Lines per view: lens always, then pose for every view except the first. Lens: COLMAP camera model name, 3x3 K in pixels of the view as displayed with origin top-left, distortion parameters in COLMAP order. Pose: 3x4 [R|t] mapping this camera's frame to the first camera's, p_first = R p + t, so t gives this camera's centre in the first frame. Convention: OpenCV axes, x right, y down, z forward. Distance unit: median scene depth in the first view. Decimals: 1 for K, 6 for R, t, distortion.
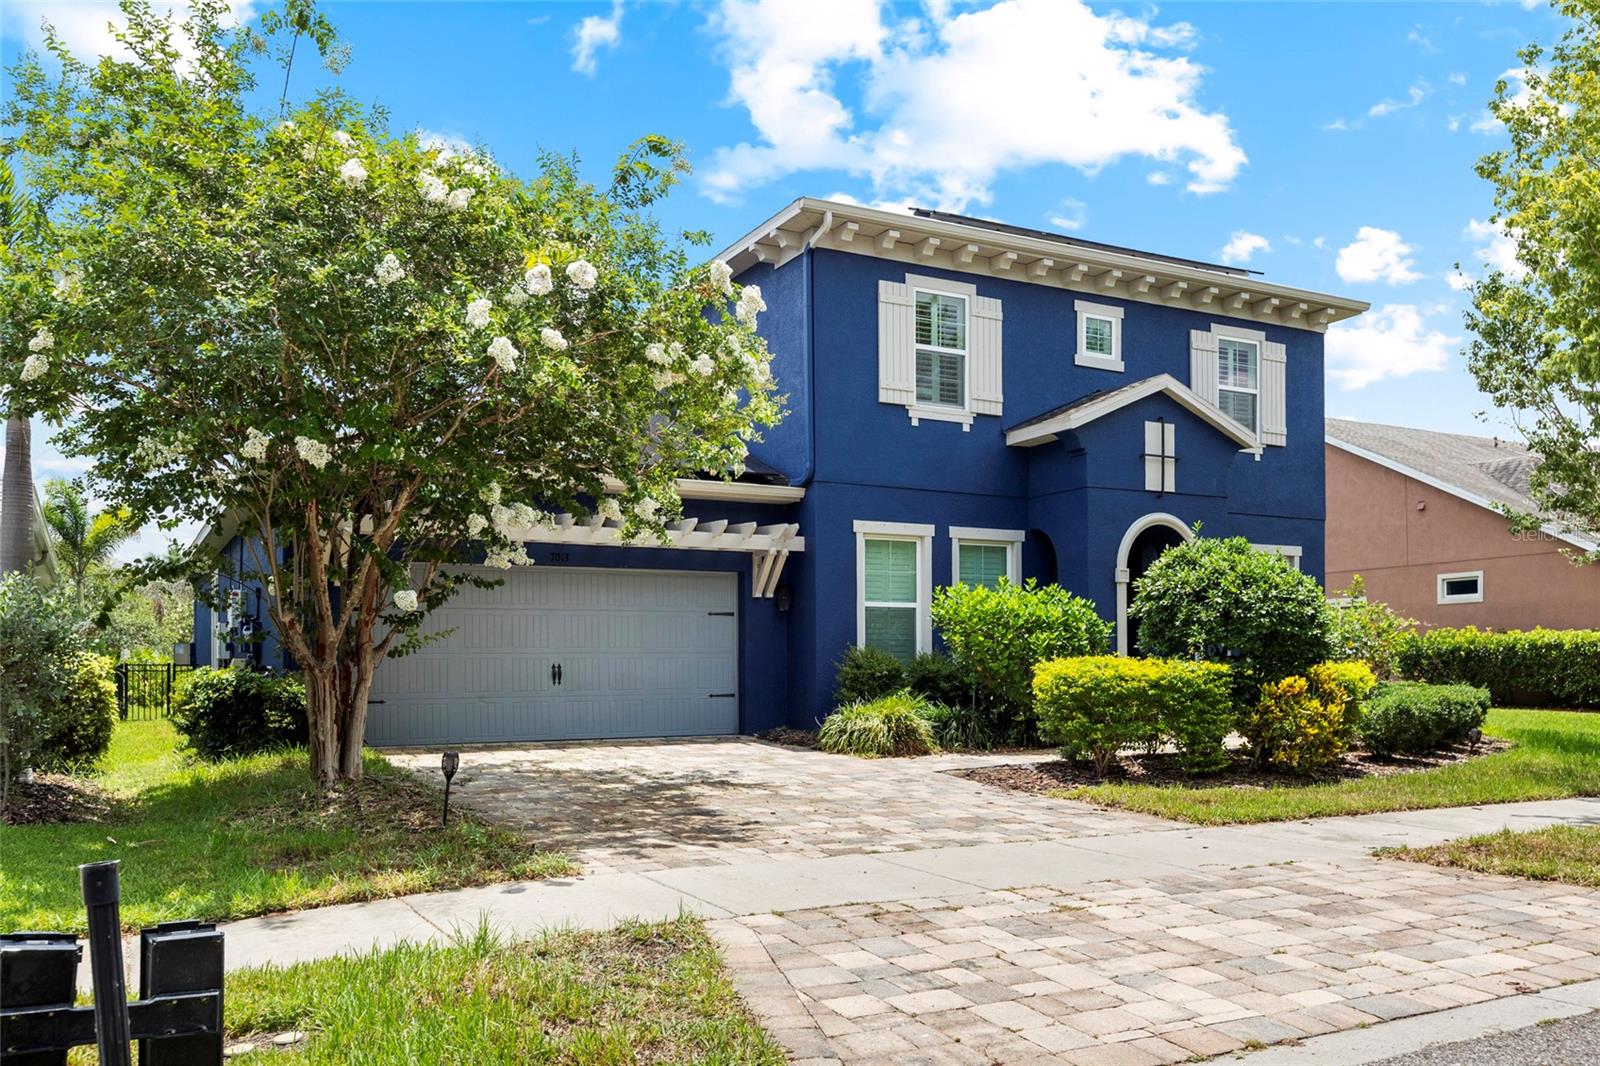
lens RADIAL K [[1300.4, 0, 800.0], [0, 1300.4, 533.0], [0, 0, 1]] dist [0.004519, 0.000215]
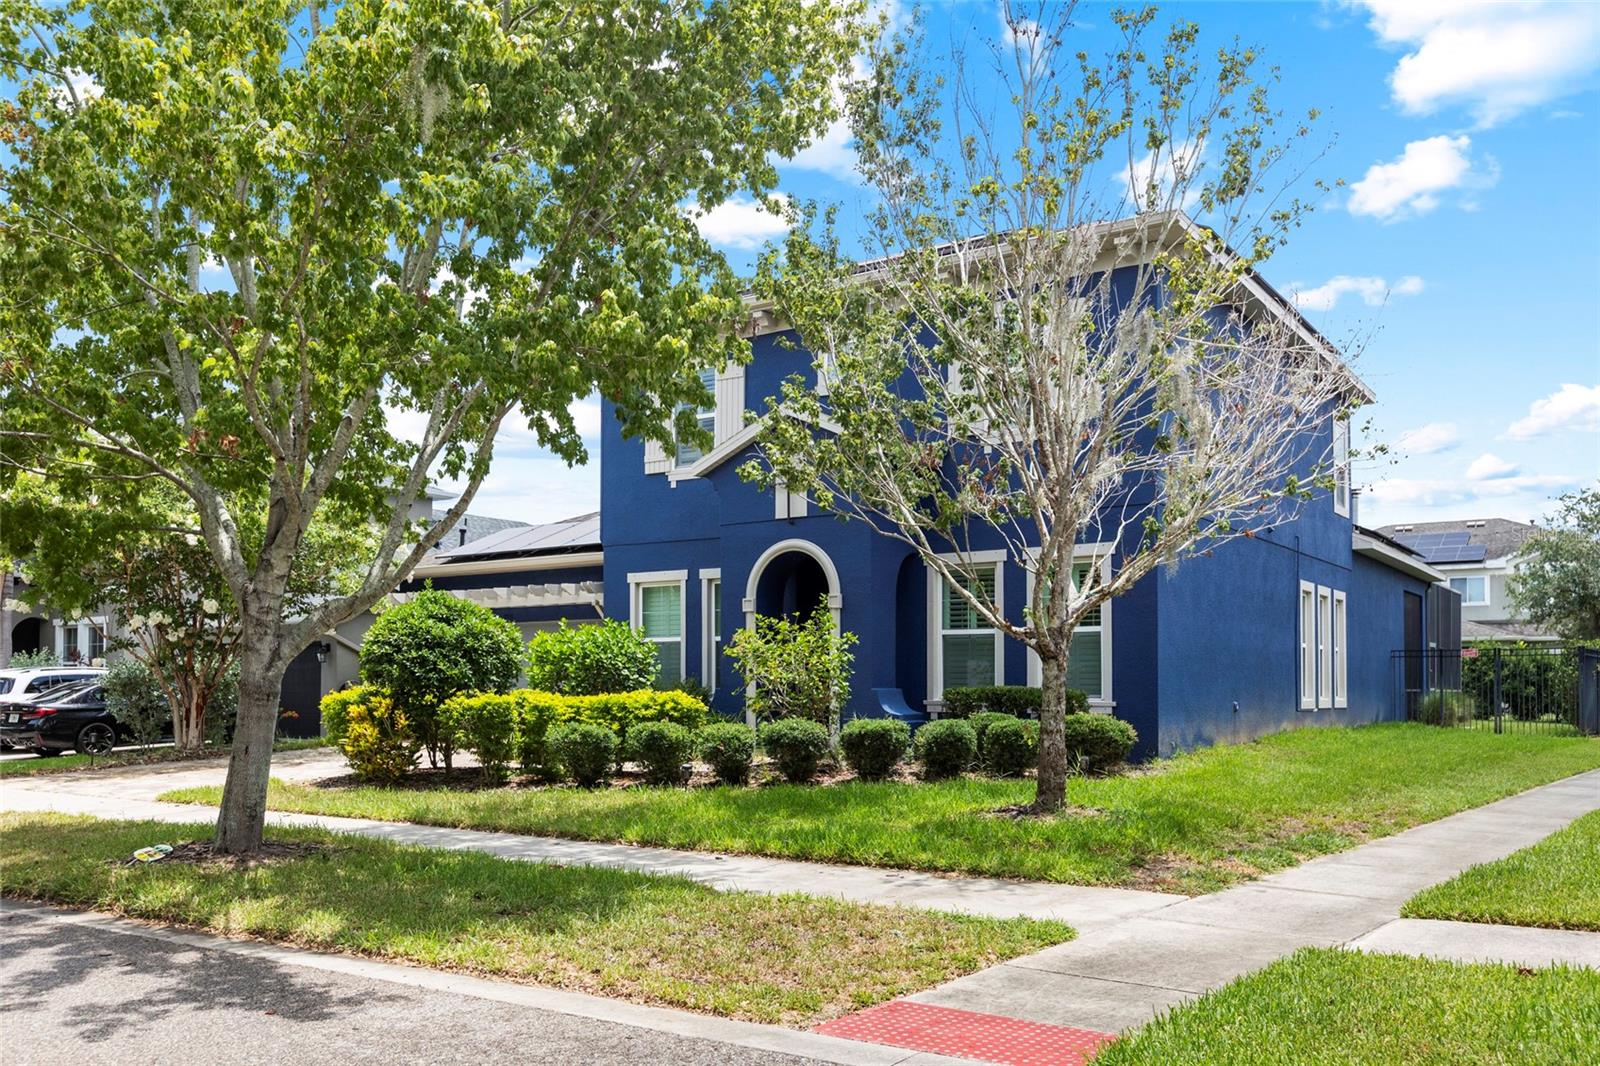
lens RADIAL K [[1300.4, 0, 800.0], [0, 1300.4, 533.0], [0, 0, 1]] dist [0.004519, 0.000215]
pose [[0.471044, -0.104158, -0.875939, 1.159213], [0.084674, 0.993758, -0.072634, 0.052990], [0.878036, -0.039956, 0.476924, 0.531984]]
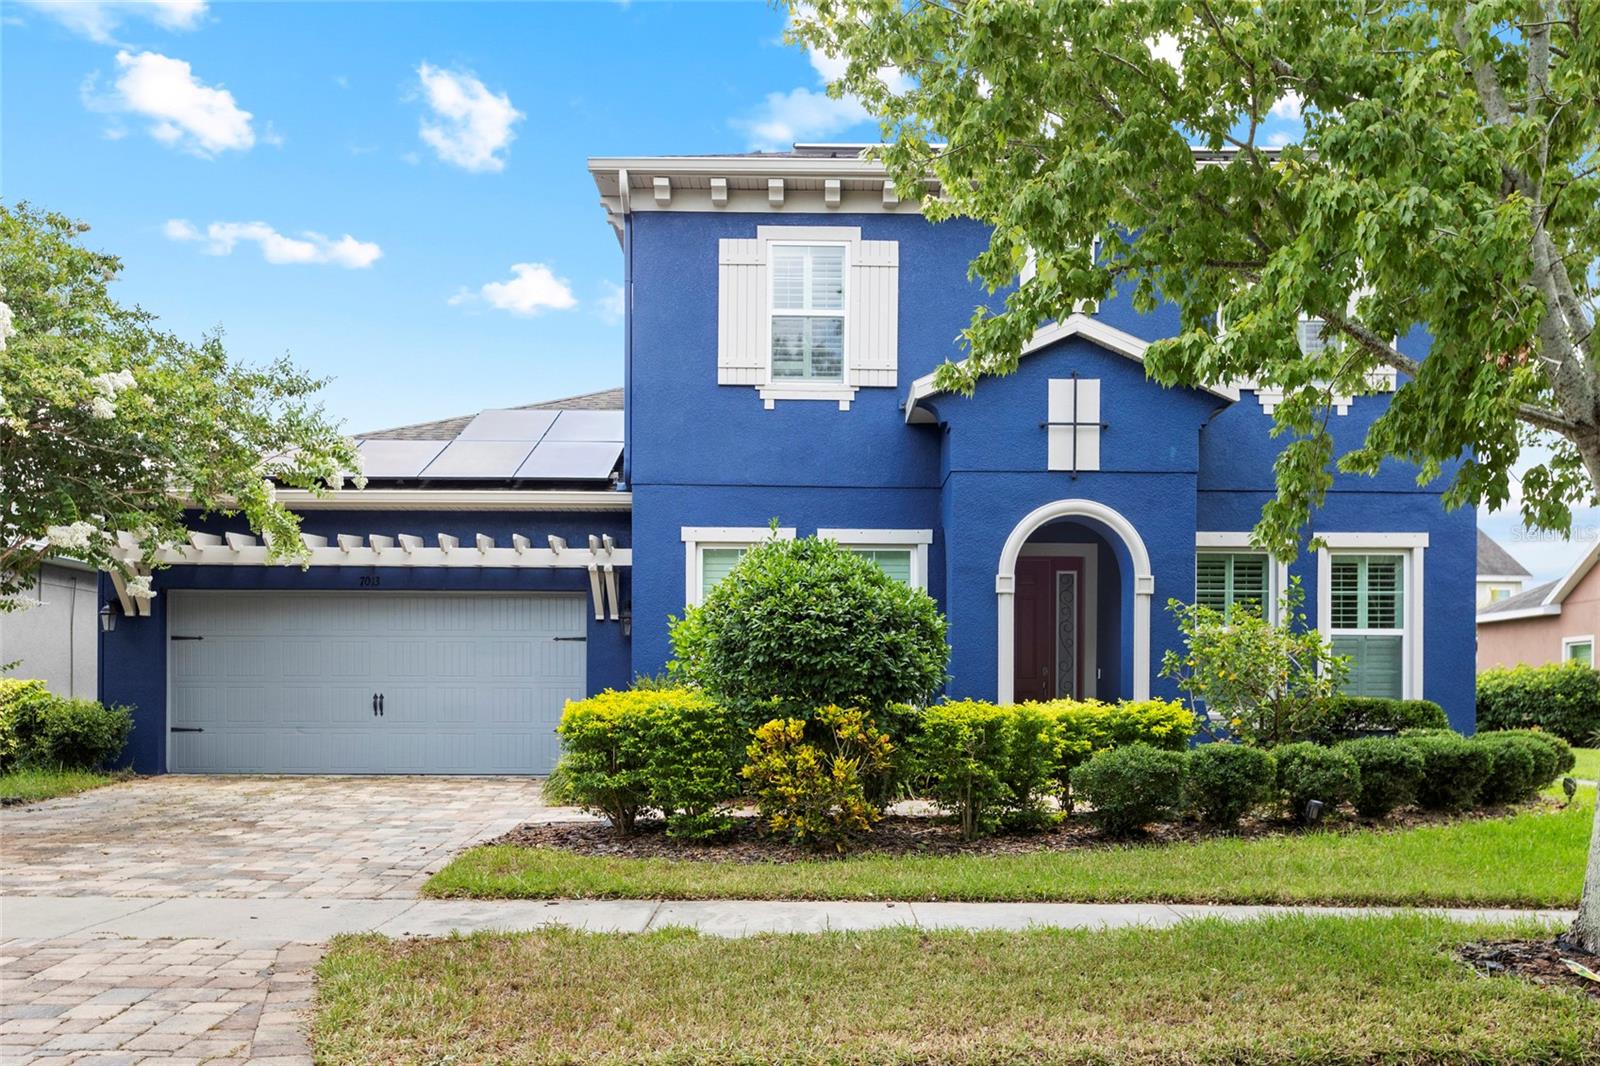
lens RADIAL K [[1558.3, 0, 800.0], [0, 1558.3, 533.0], [0, 0, 1]] dist [-0.001816, 0.001719]
pose [[0.885987, -0.040213, -0.461964, 0.552938], [0.034453, 0.999188, -0.020899, 0.017288], [0.462429, 0.002600, 0.886652, 0.133320]]
